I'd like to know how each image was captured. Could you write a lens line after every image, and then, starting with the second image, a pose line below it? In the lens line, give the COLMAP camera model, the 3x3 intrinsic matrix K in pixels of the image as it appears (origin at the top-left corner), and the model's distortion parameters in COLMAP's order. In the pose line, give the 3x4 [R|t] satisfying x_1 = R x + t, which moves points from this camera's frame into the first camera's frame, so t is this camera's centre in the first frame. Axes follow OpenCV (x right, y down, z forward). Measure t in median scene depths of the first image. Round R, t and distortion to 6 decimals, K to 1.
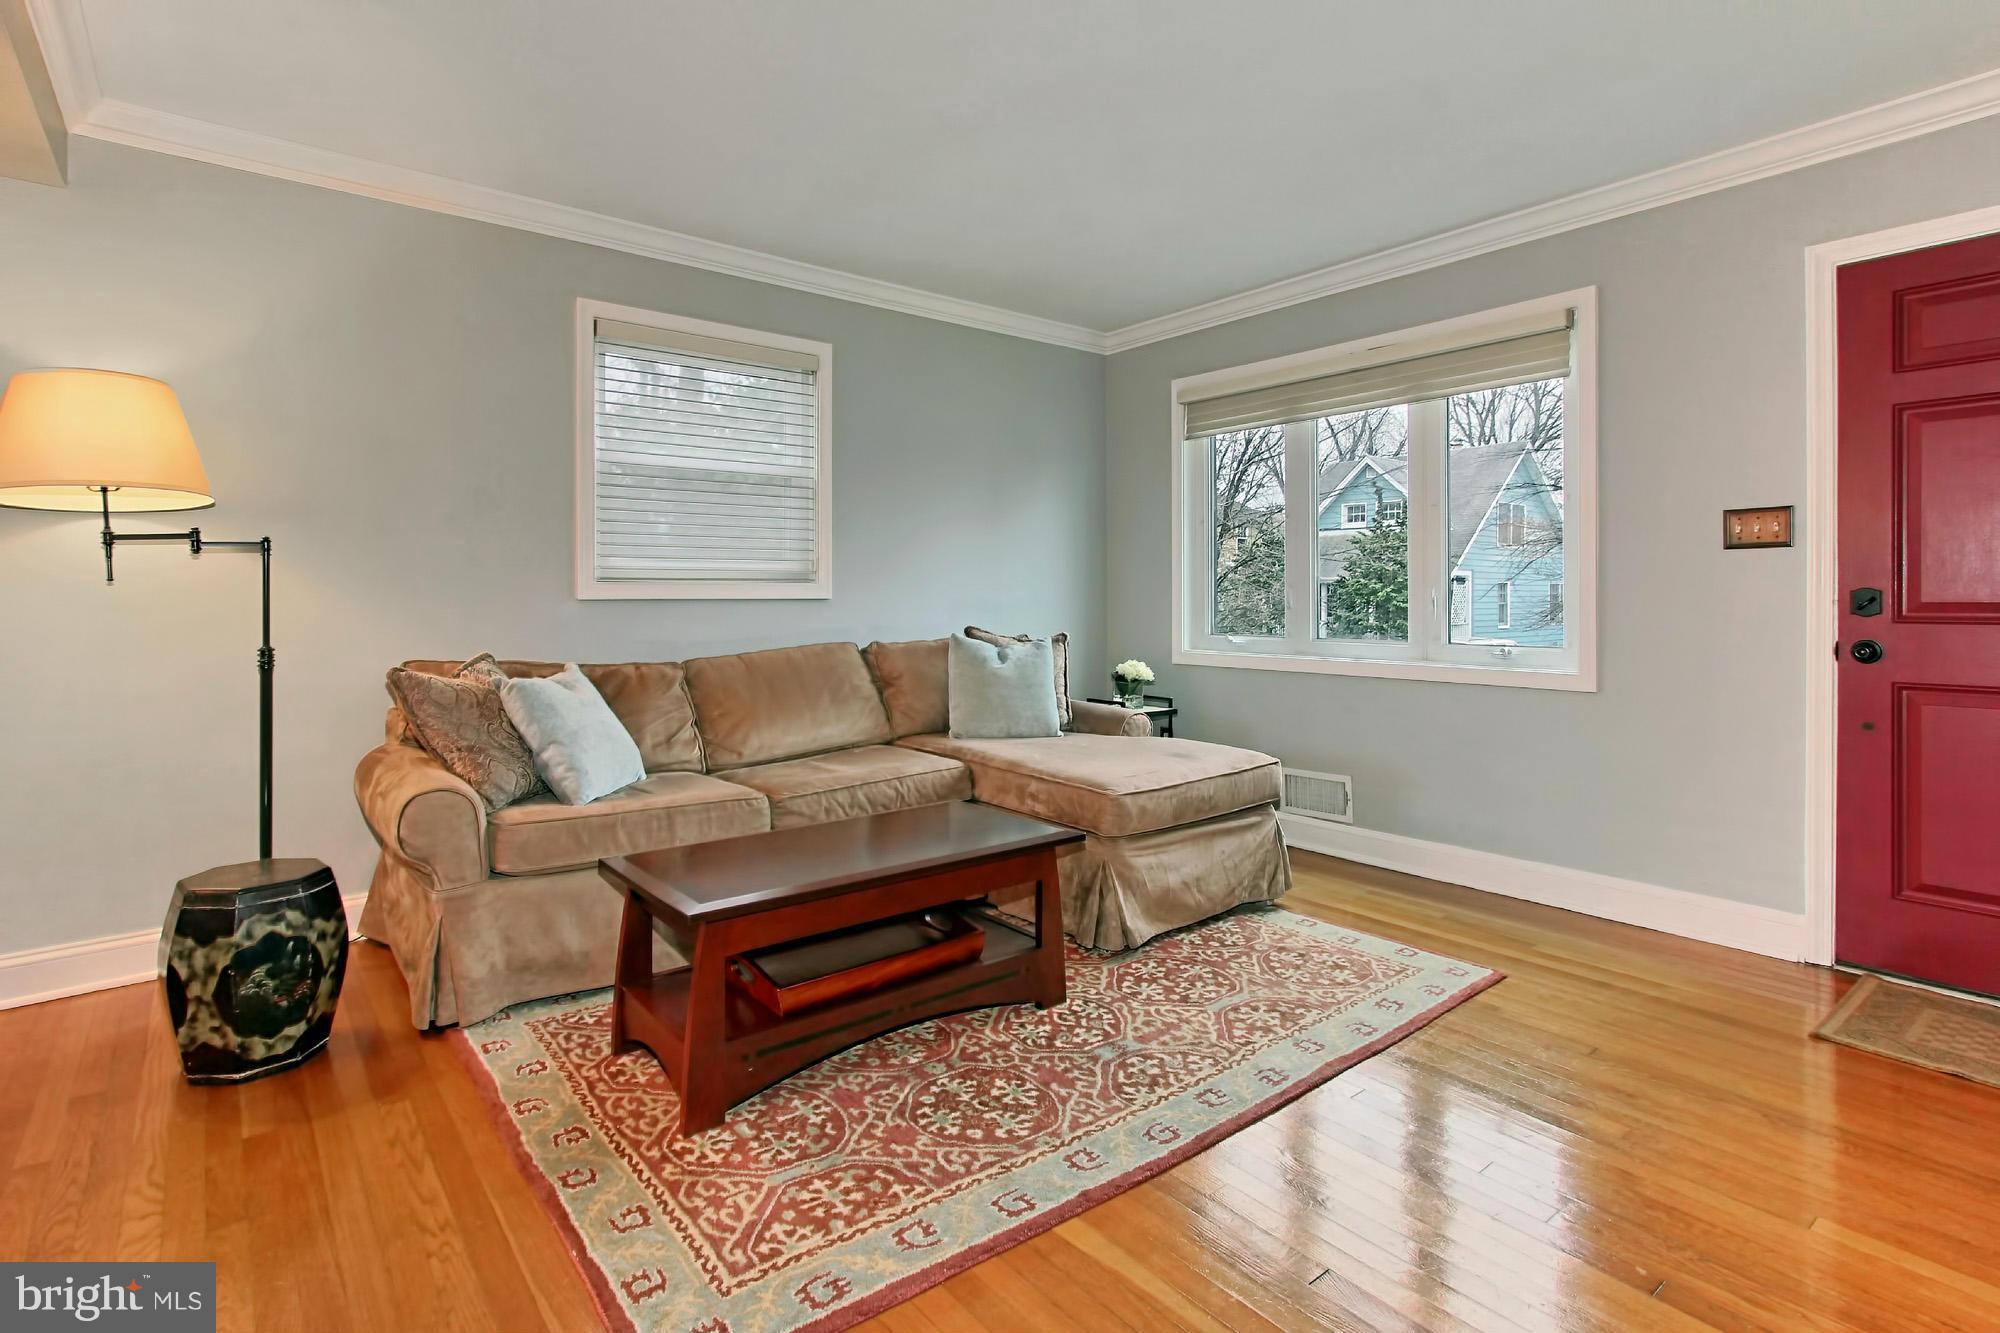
lens RADIAL K [[974.0, 0, 1030.1], [0, 974.0, 606.4], [0, 0, 1]] dist [0.000834, 0.000343]
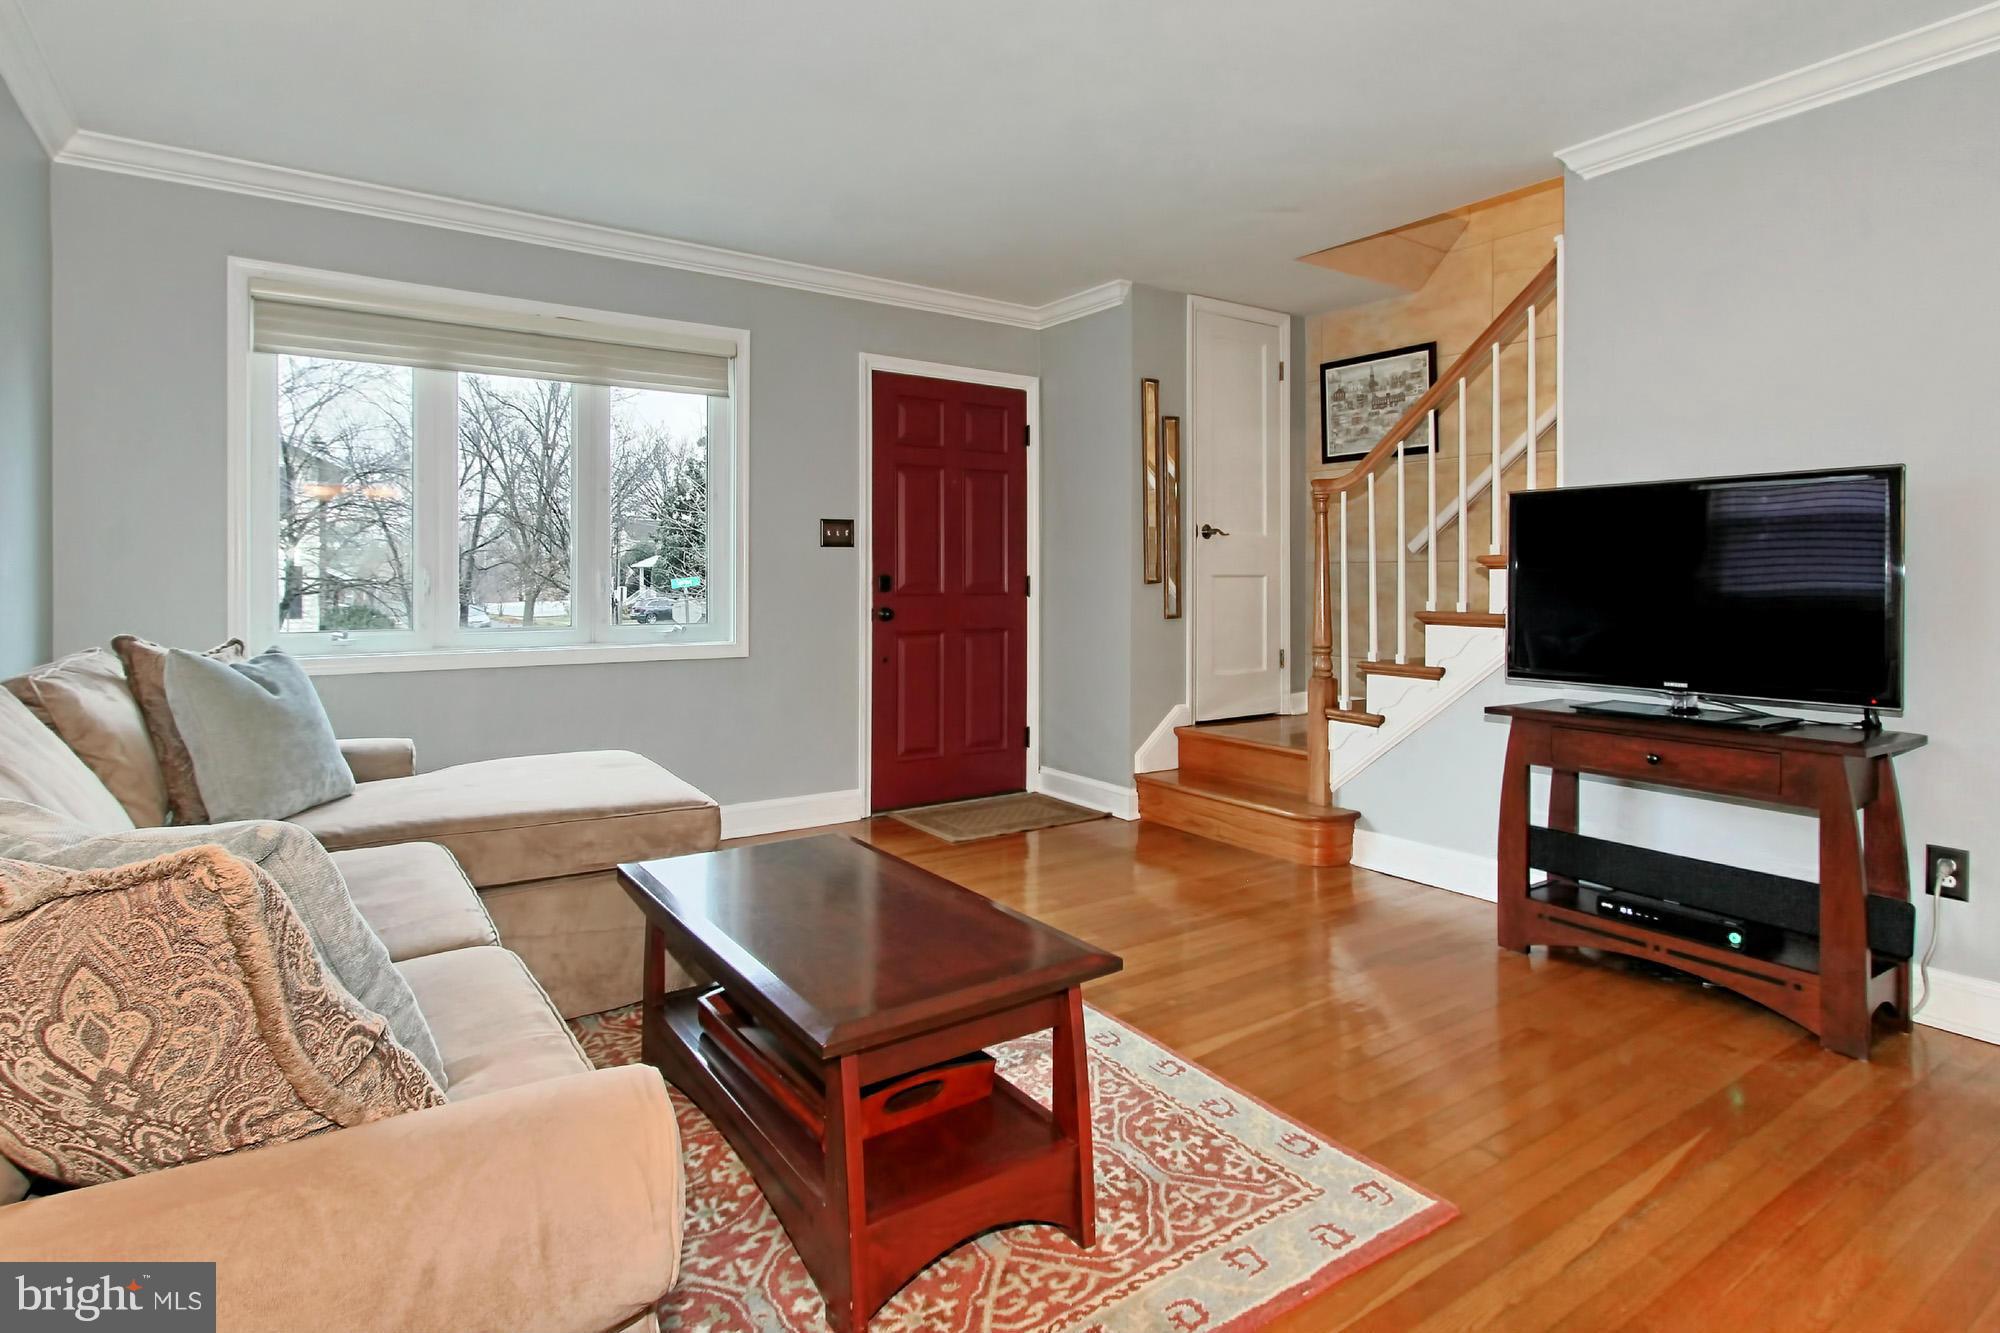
lens RADIAL K [[1020.0, 0, 999.1], [0, 1020.0, 580.3], [0, 0, 1]] dist [-0.001262, -0.000167]
pose [[0.083353, 0.000295, 0.996520, -0.869624], [0.011723, 0.999930, -0.001277, -0.005185], [-0.996451, 0.011789, 0.083344, 0.721158]]
